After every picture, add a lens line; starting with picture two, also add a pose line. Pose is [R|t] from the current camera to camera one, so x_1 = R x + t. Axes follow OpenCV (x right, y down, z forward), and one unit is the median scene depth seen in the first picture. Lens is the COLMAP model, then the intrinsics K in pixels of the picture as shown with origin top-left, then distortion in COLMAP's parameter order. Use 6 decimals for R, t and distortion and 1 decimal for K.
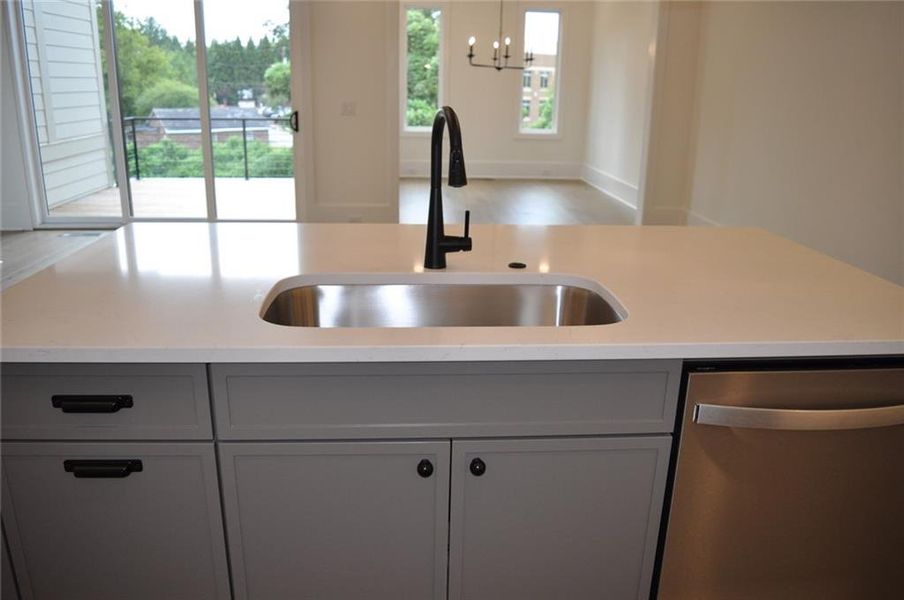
lens RADIAL K [[703.8, 0, 452.0], [0, 703.8, 300.0], [0, 0, 1]] dist [-0.091026, 0.009658]
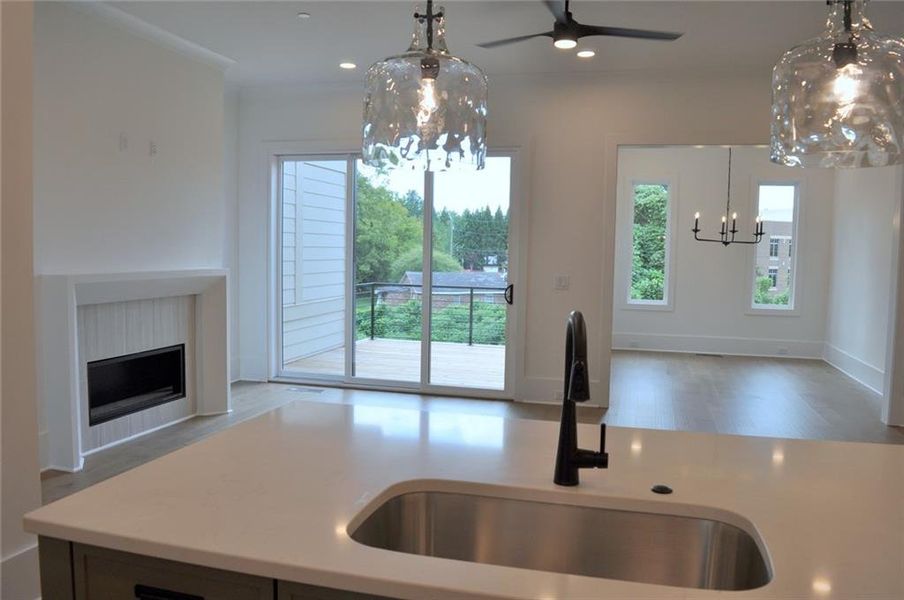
lens RADIAL K [[705.8, 0, 452.0], [0, 705.8, 300.0], [0, 0, 1]] dist [-0.086711, 0.002789]
pose [[0.944440, 0.020753, -0.328029, 0.021070], [-0.095679, 0.972143, -0.213971, -0.011520], [0.314450, 0.233468, 0.920116, 0.013780]]
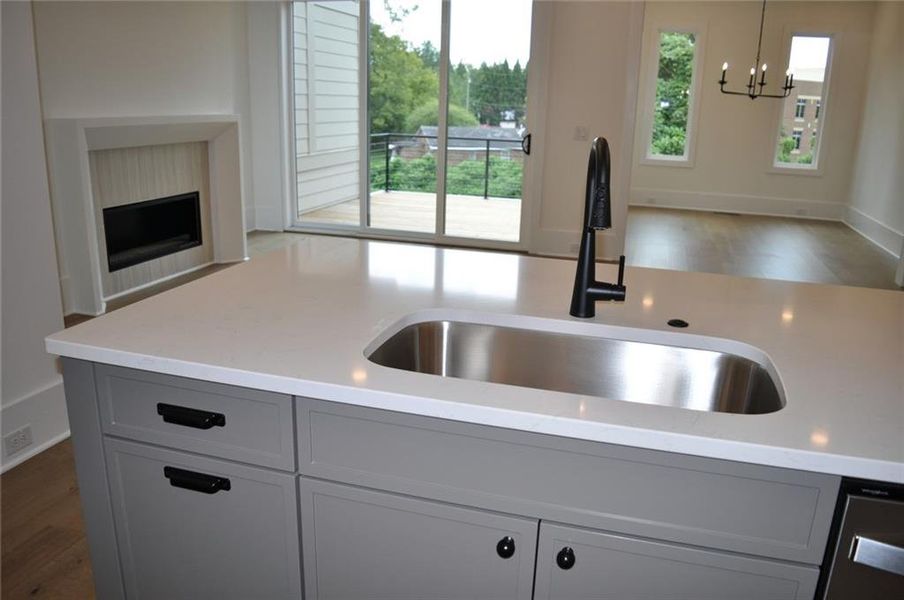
lens RADIAL K [[703.8, 0, 452.0], [0, 703.8, 300.0], [0, 0, 1]] dist [-0.091026, 0.009658]
pose [[0.936885, 0.101286, -0.334645, 0.019668], [-0.111900, 0.993640, -0.012538, -0.006090], [0.331247, 0.049193, 0.942261, 0.017565]]
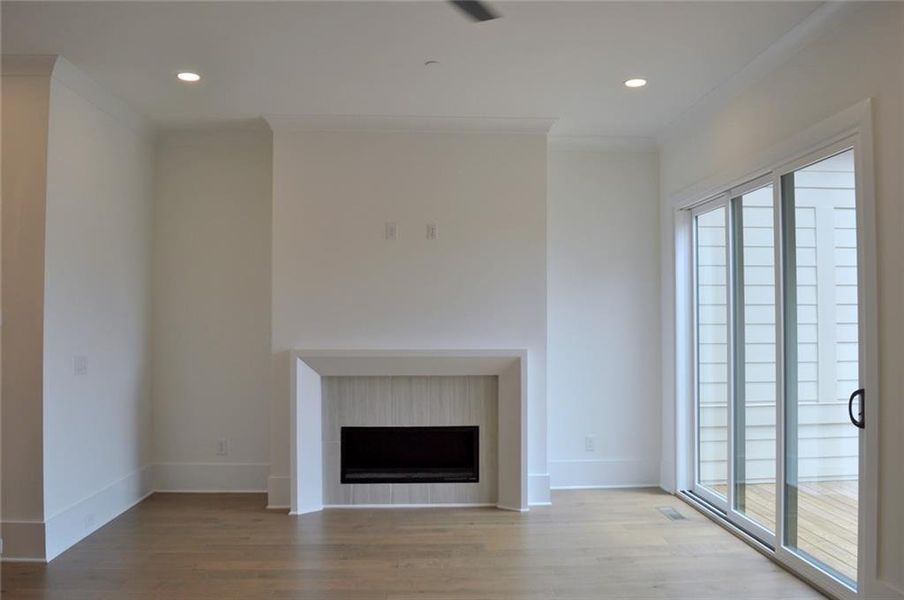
lens RADIAL K [[703.8, 0, 452.0], [0, 703.8, 300.0], [0, 0, 1]] dist [-0.091026, 0.009658]
pose [[-0.011238, -0.054962, -0.998425, 0.178485], [-0.293229, 0.954772, -0.049258, -0.134435], [0.955976, 0.292214, -0.026846, 0.426785]]
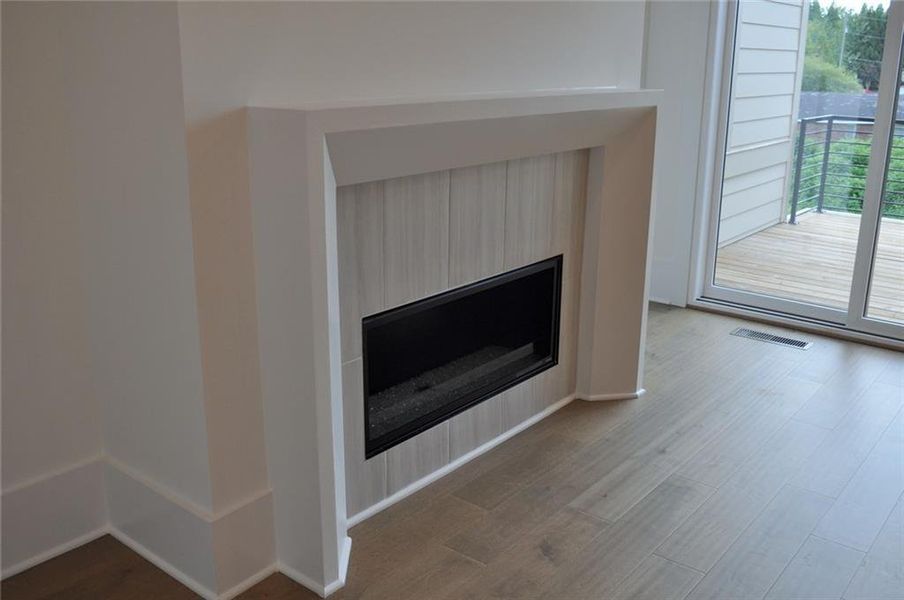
lens RADIAL K [[843.2, 0, 452.7], [0, 843.2, 289.4], [0, 0, 1]] dist [-0.041242, 0.003712]
pose [[0.731385, 0.171701, -0.659996, -0.179730], [-0.196115, 0.979860, 0.037587, -0.066691], [0.653158, 0.101944, 0.750328, 0.202545]]
